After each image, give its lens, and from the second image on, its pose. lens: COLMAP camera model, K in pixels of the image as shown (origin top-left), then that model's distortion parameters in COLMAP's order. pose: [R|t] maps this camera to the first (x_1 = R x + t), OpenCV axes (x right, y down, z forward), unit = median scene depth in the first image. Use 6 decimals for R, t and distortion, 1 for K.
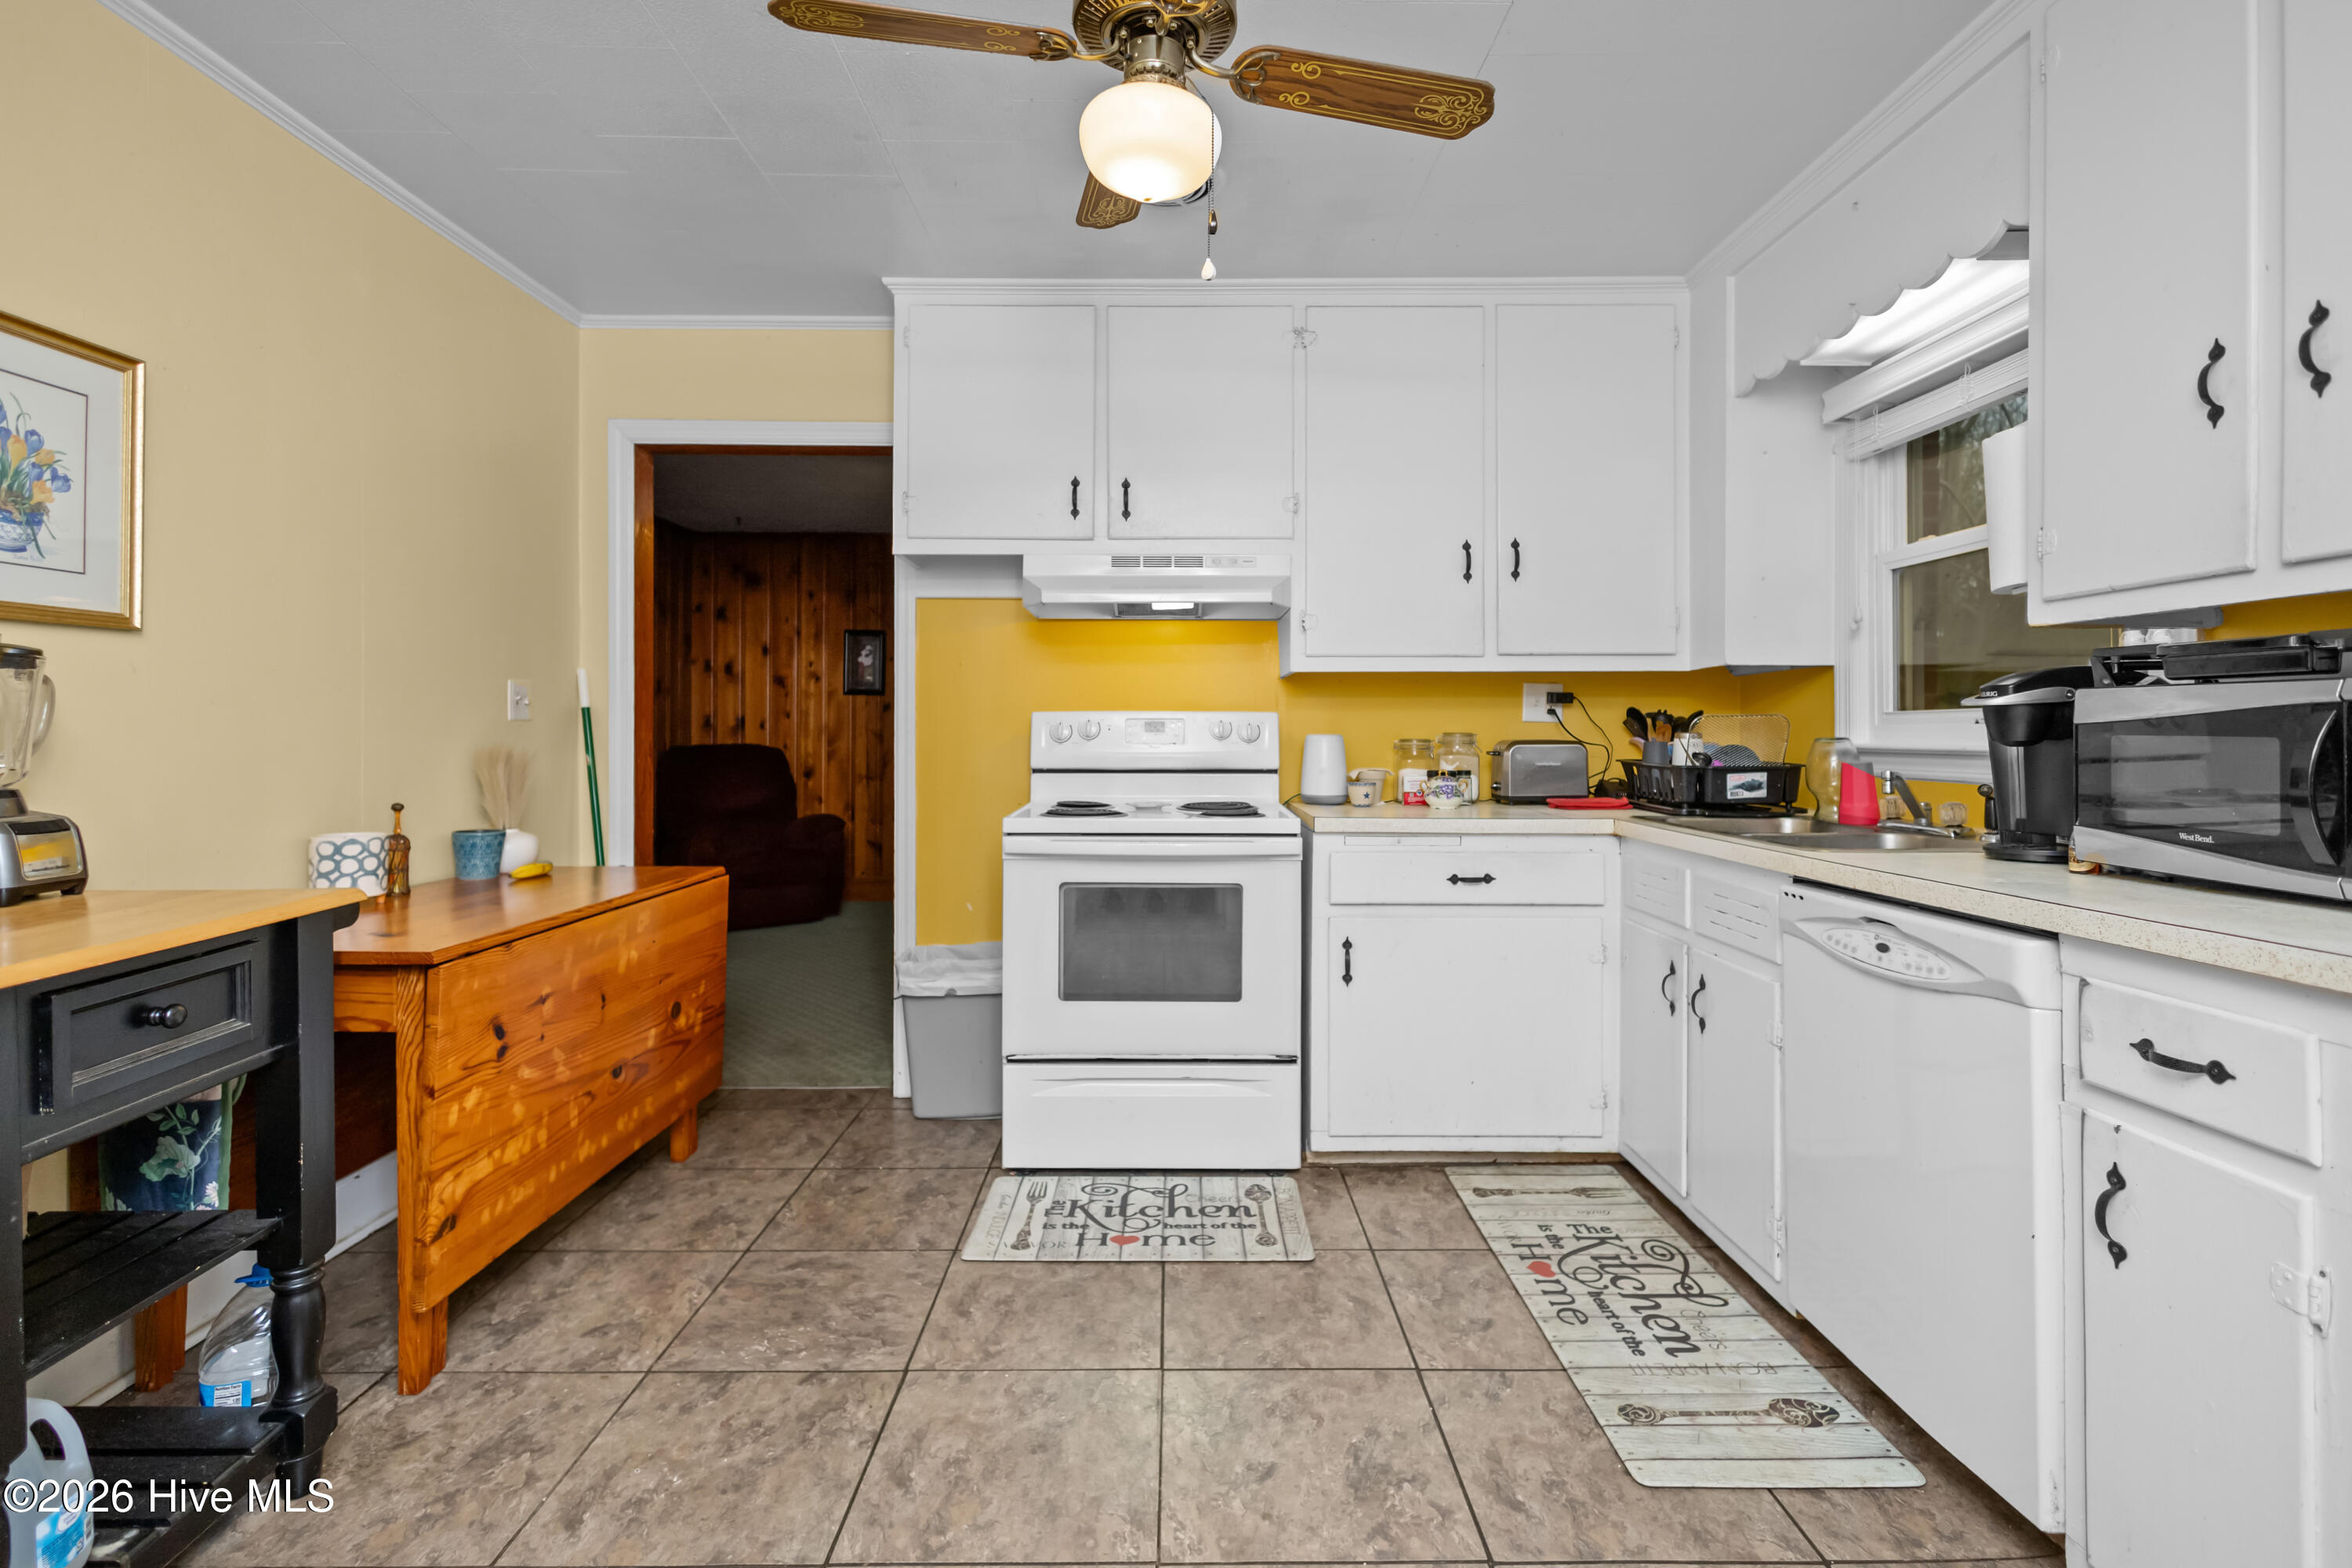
lens RADIAL K [[1109.8, 0, 1173.2], [0, 1109.8, 724.5], [0, 0, 1]] dist [0.008811, -0.000354]
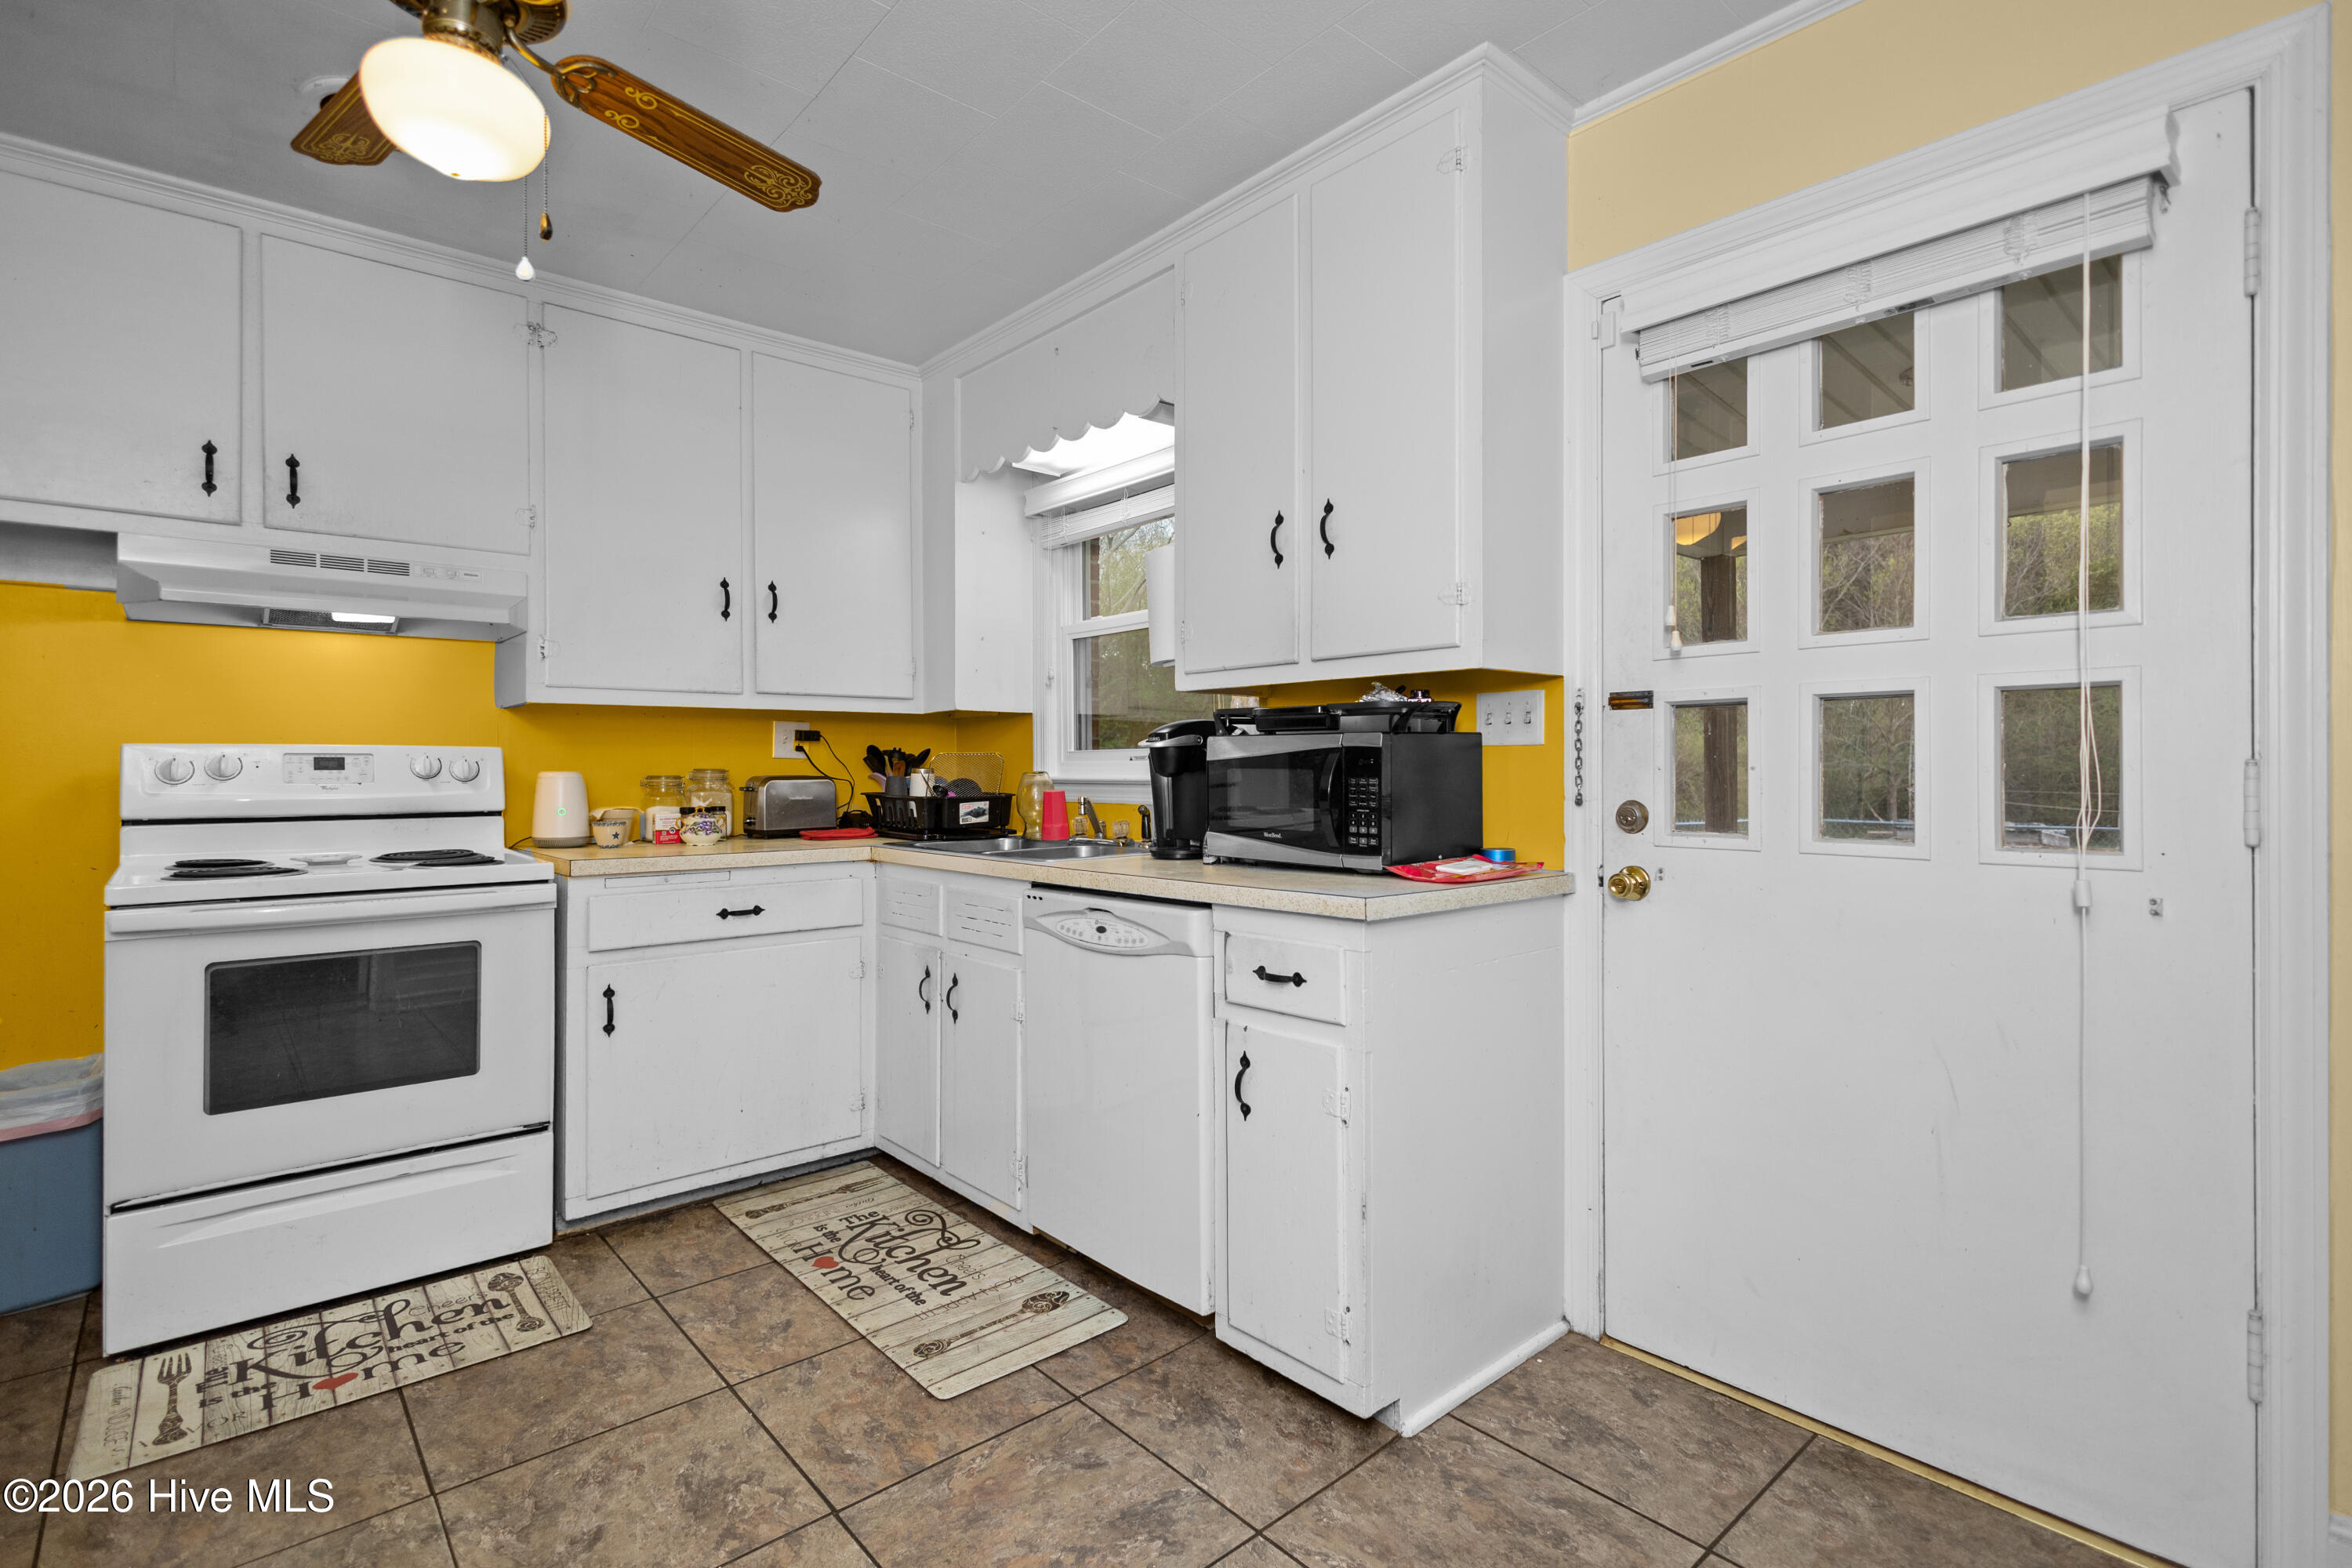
lens RADIAL K [[1109.9, 0, 1177.4], [0, 1109.9, 759.9], [0, 0, 1]] dist [0.004789, -0.001345]
pose [[0.752562, 0.001252, 0.658521, -0.117859], [-0.000654, 0.999999, -0.001153, 0.000061], [-0.658522, 0.000437, 0.752562, -0.038500]]
